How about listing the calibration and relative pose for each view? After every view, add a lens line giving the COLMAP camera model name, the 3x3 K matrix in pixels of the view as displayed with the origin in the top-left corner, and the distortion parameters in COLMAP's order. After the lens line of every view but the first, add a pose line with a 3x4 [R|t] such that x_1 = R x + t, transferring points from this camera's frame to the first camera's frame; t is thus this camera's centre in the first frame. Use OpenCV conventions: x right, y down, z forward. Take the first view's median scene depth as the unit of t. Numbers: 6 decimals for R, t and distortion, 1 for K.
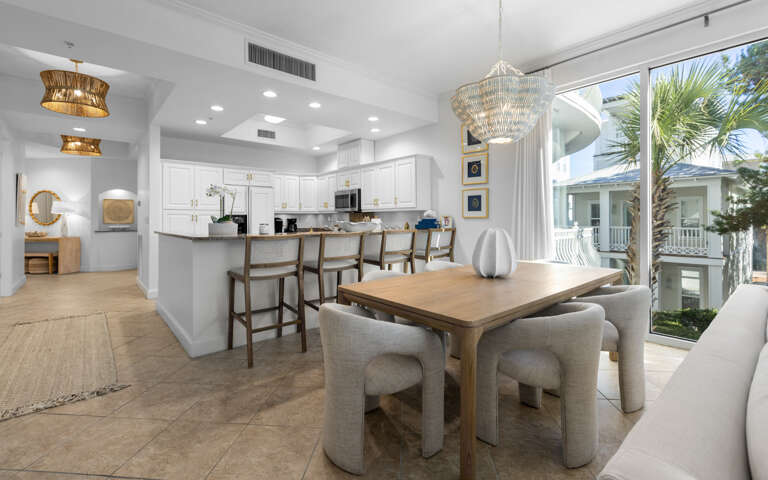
lens RADIAL K [[344.9, 0, 385.0], [0, 344.9, 212.6], [0, 0, 1]] dist [0.001198, 0.000383]
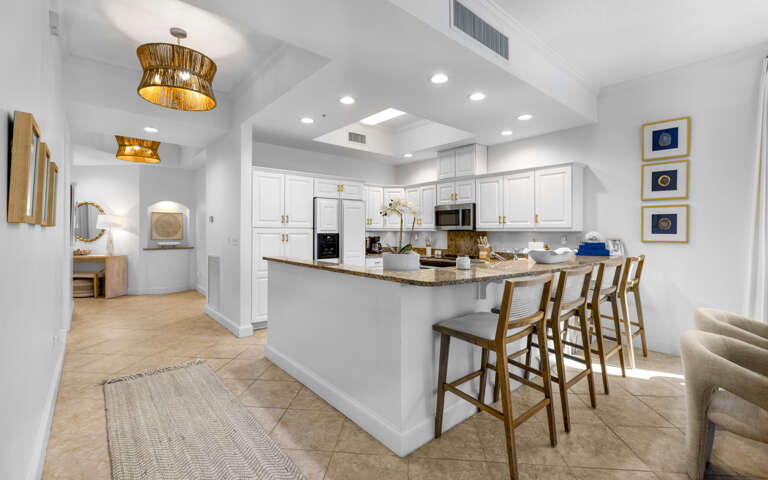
lens RADIAL K [[340.6, 0, 380.8], [0, 340.6, 226.4], [0, 0, 1]] dist [-0.000363, -0.000048]
pose [[0.999981, 0.006148, -0.000541, -0.300215], [-0.006143, 0.999941, 0.008913, -0.018528], [0.000596, -0.008909, 0.999960, 0.167490]]
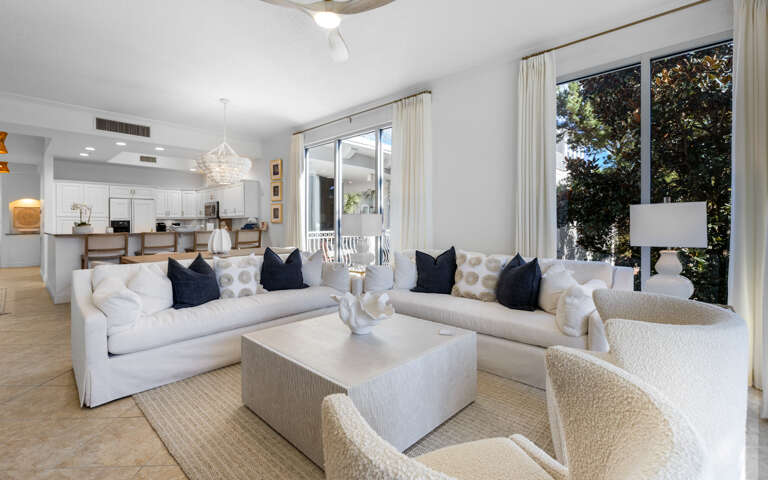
lens RADIAL K [[353.3, 0, 398.0], [0, 353.3, 220.8], [0, 0, 1]] dist [0.000099, -0.000032]
pose [[0.993343, -0.000252, 0.115195, 0.475086], [-0.001170, 0.999924, 0.012279, -0.010327], [-0.115189, -0.012332, 0.993267, -0.481193]]
